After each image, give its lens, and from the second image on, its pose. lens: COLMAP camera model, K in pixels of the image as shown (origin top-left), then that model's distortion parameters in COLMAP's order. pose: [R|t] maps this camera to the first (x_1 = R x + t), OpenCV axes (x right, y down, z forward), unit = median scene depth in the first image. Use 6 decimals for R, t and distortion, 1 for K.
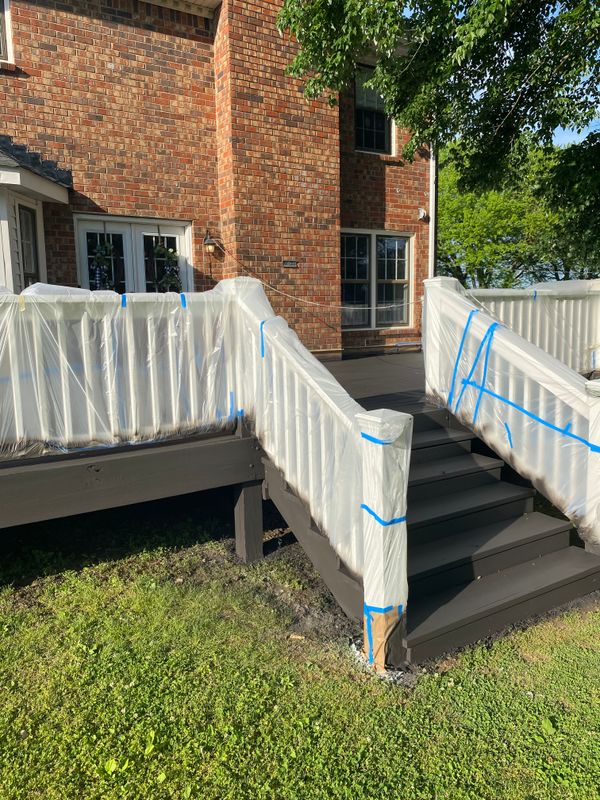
lens RADIAL K [[612.0, 0, 291.9], [0, 612.0, 389.5], [0, 0, 1]] dist [0.033497, -0.021556]
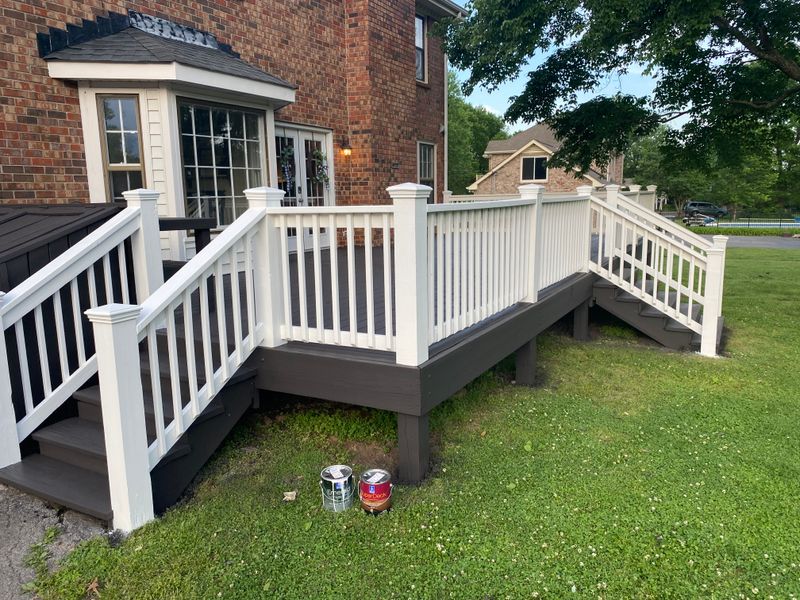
lens RADIAL K [[612.0, 0, 400.9], [0, 612.0, 298.8], [0, 0, 1]] dist [0.033497, -0.021556]
pose [[0.872807, -0.072228, 0.482691, -0.811439], [0.054036, 0.997210, 0.051510, 0.015701], [-0.485065, -0.018876, 0.874274, -0.198733]]
